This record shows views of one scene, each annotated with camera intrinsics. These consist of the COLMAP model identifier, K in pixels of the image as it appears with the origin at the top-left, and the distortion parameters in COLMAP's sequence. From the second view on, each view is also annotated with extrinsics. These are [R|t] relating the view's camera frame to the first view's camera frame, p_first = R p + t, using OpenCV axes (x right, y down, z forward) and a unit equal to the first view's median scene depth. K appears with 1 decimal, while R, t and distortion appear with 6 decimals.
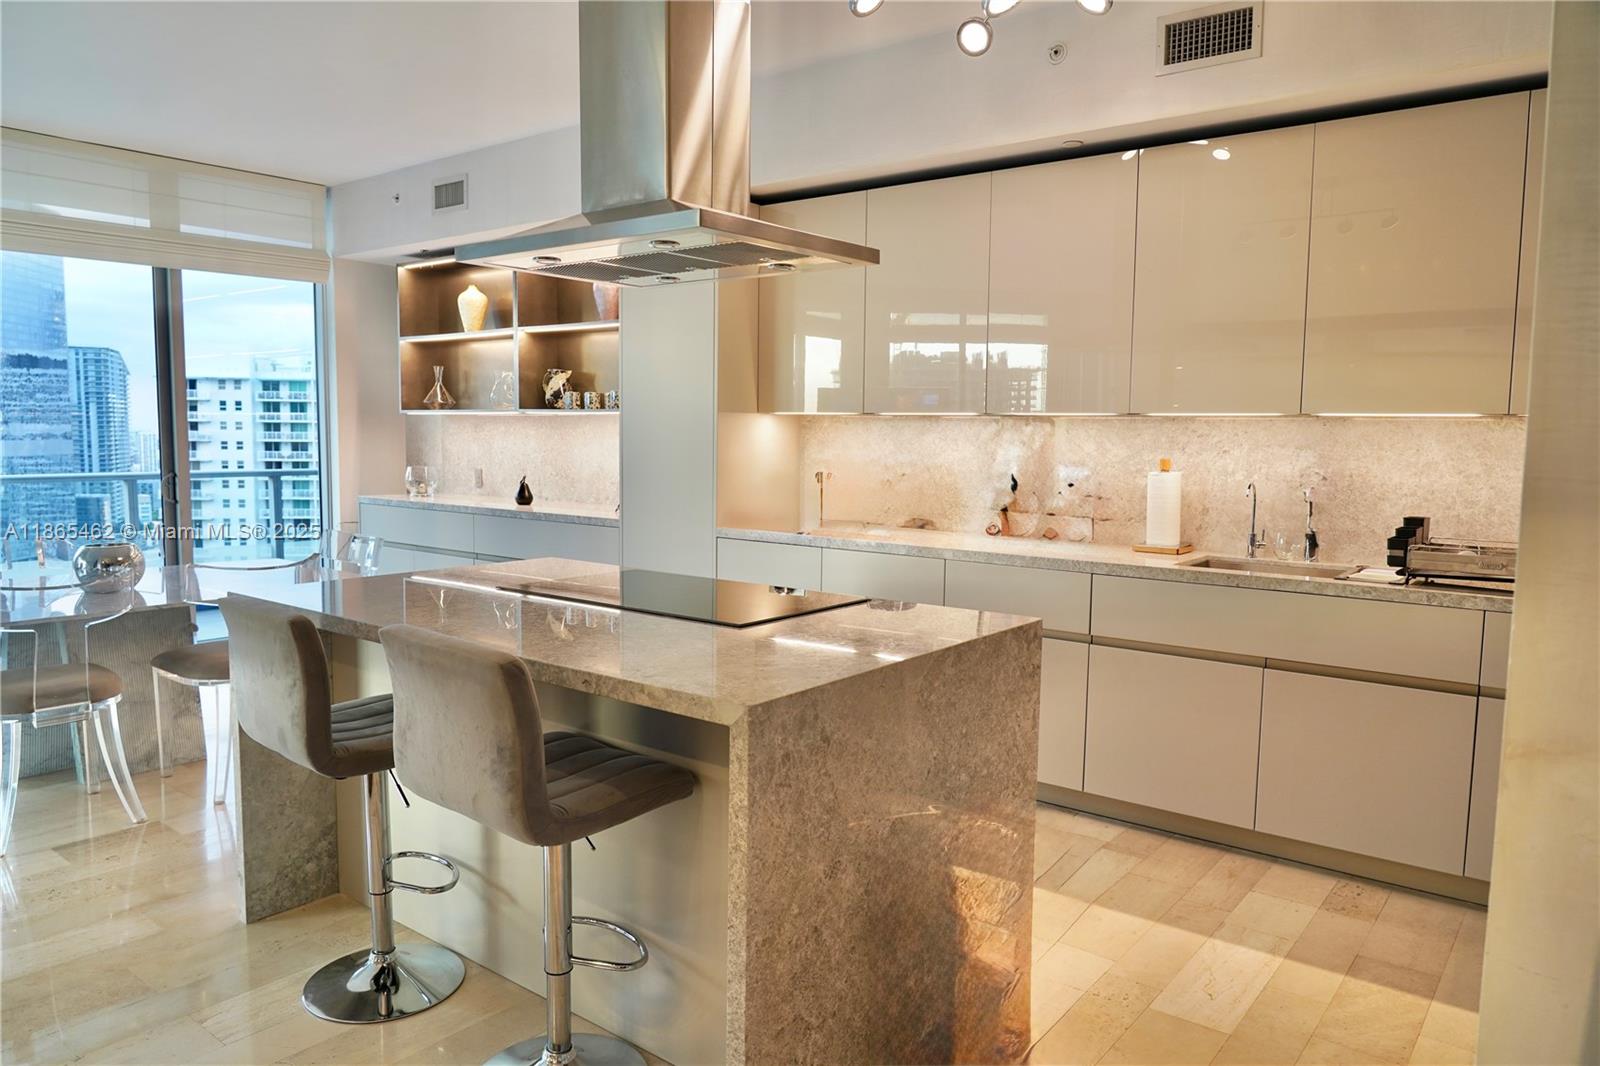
lens RADIAL K [[1098.3, 0, 809.6], [0, 1098.3, 529.5], [0, 0, 1]] dist [-0.027298, 0.015437]
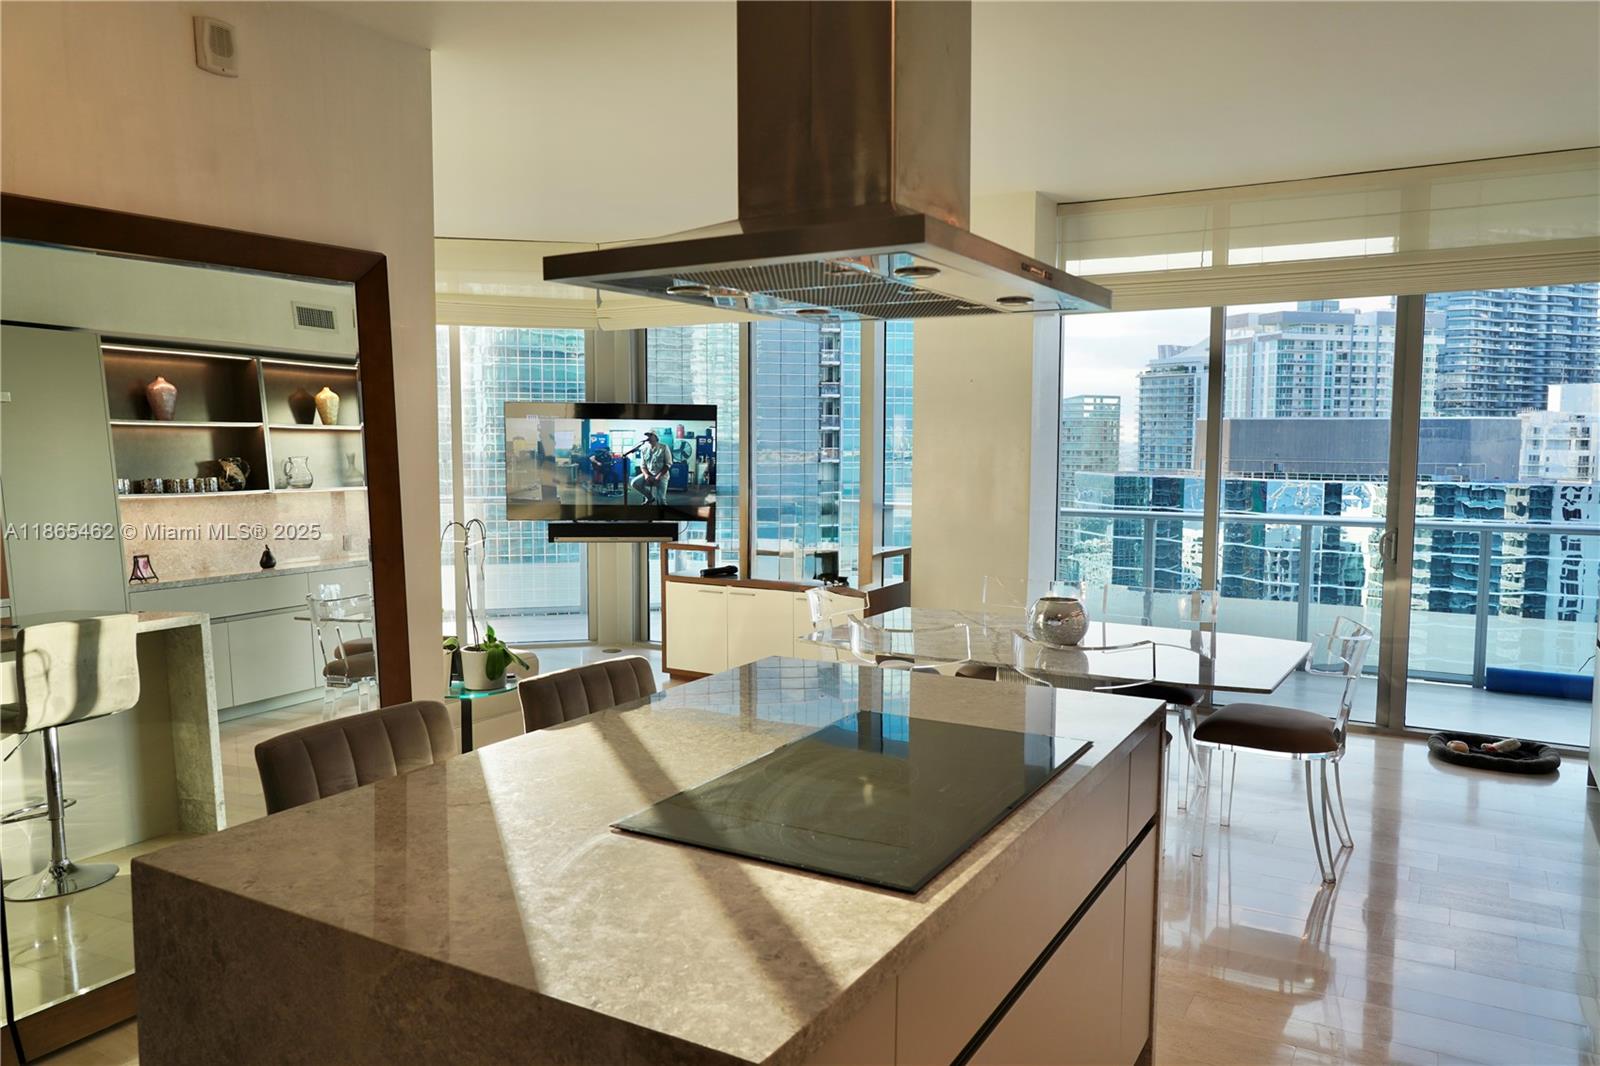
lens RADIAL K [[1143.8, 0, 809.1], [0, 1143.8, 566.9], [0, 0, 1]] dist [-0.025417, 0.013244]
pose [[0.107641, 0.099675, -0.989181, 0.281262], [-0.084976, 0.992243, 0.090736, -0.065940], [0.990552, 0.074290, 0.115276, 0.439821]]
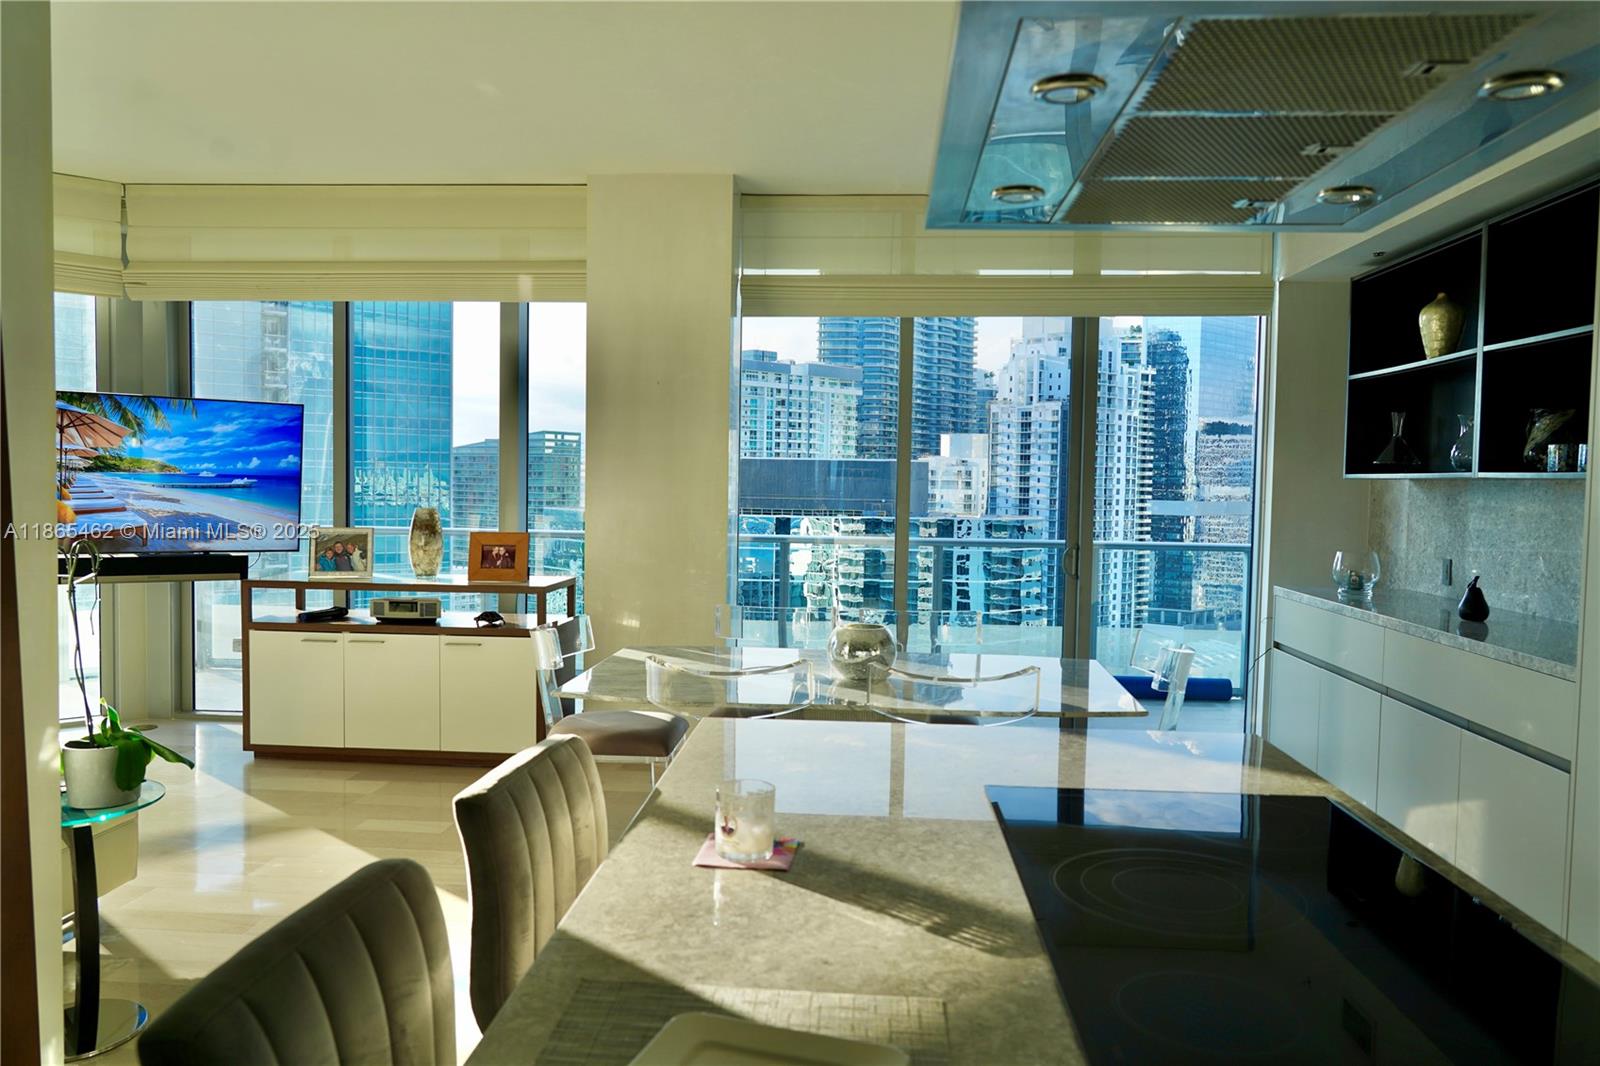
lens RADIAL K [[1143.8, 0, 779.7], [0, 1143.8, 553.5], [0, 0, 1]] dist [-0.025417, 0.013244]
pose [[0.535372, 0.050381, -0.843113, 0.080261], [-0.082063, 0.996599, 0.007443, -0.033497], [0.840620, 0.065203, 0.537686, 0.298524]]
